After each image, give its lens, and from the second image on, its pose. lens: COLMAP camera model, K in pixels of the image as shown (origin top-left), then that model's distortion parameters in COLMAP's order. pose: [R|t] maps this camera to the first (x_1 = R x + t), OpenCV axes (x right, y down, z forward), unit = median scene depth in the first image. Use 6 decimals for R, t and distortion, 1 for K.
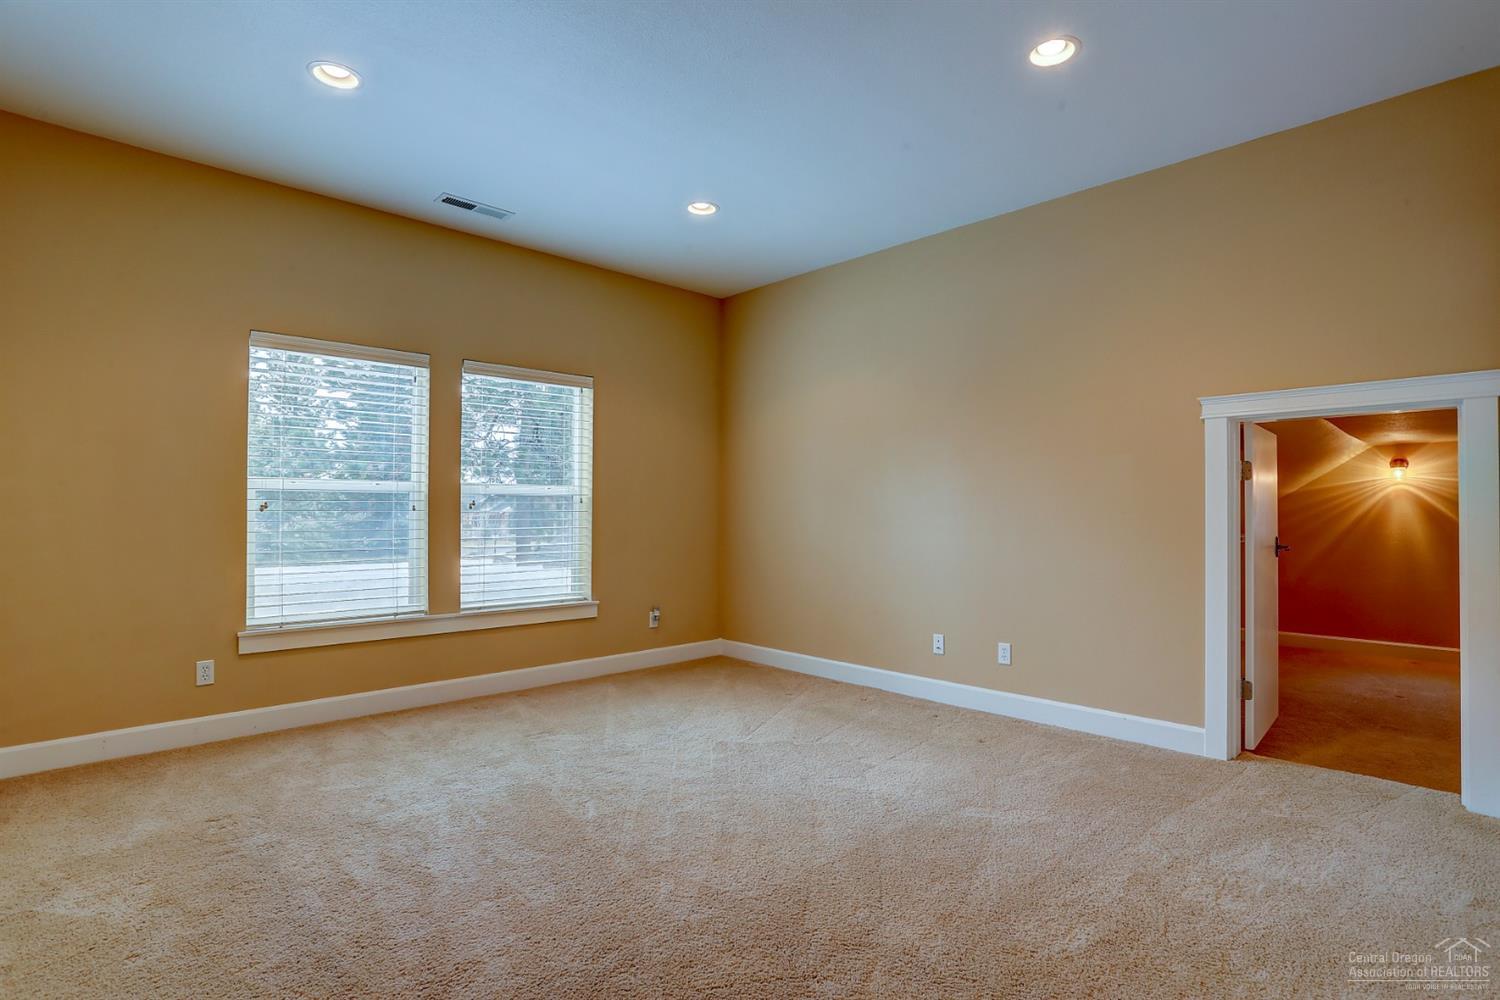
lens RADIAL K [[730.3, 0, 754.4], [0, 730.3, 504.4], [0, 0, 1]] dist [-0.092986, 0.042778]
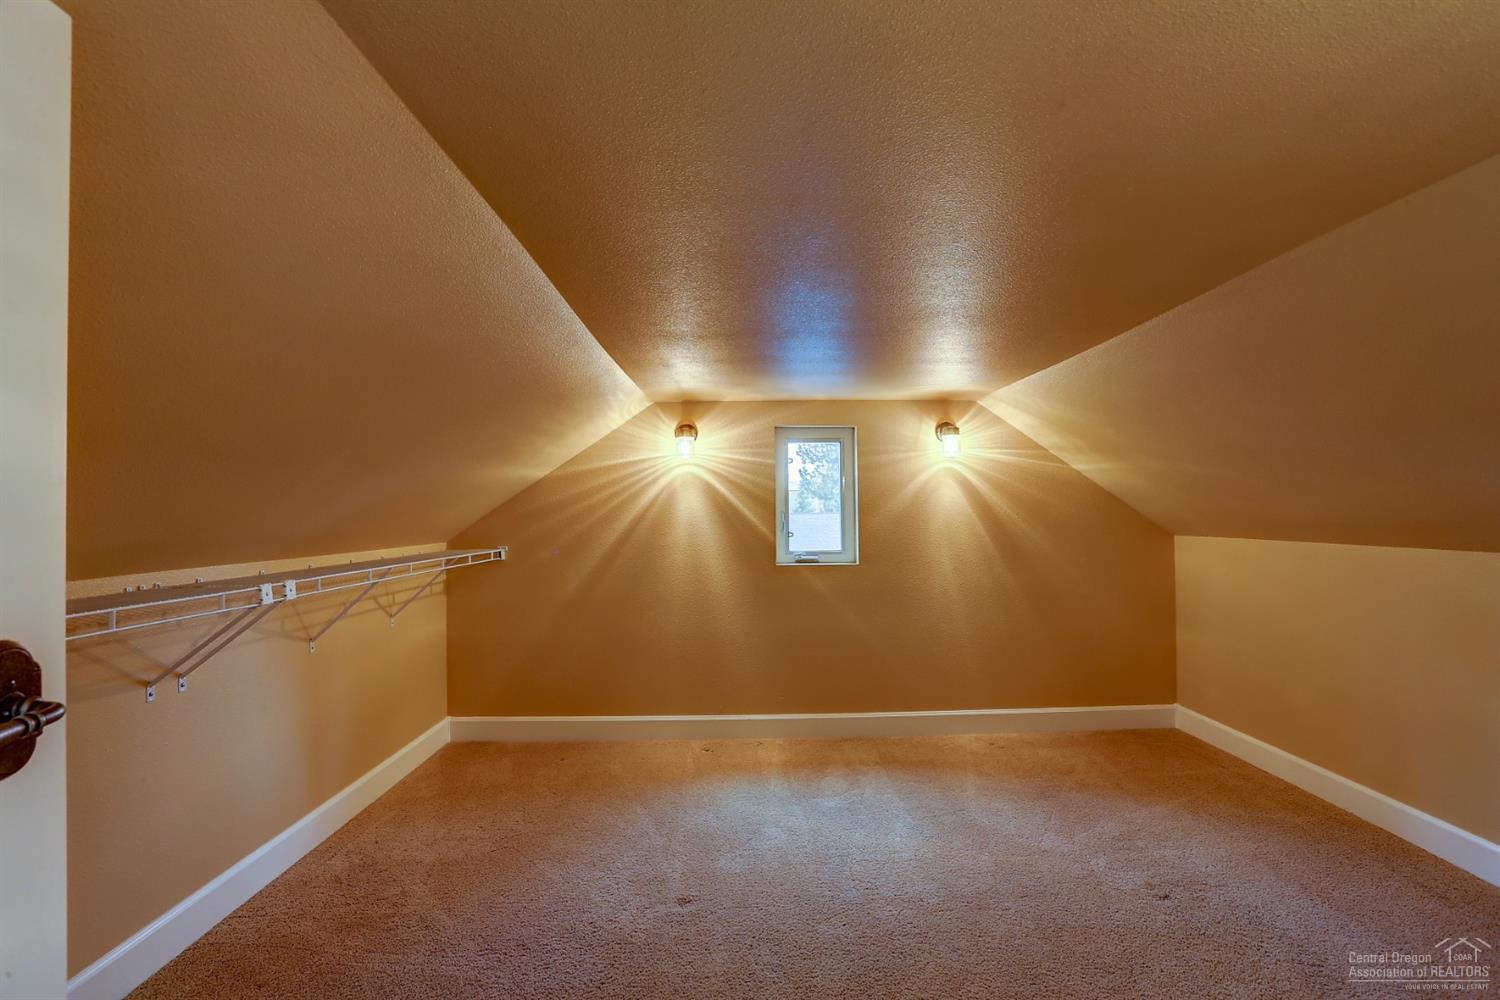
lens RADIAL K [[730.3, 0, 754.4], [0, 730.3, 504.4], [0, 0, 1]] dist [-0.092986, 0.042778]
pose [[0.663878, -0.025109, 0.747419, 0.475767], [-0.004364, 0.999289, 0.037447, -0.018437], [-0.747828, -0.028122, 0.663296, 0.516473]]
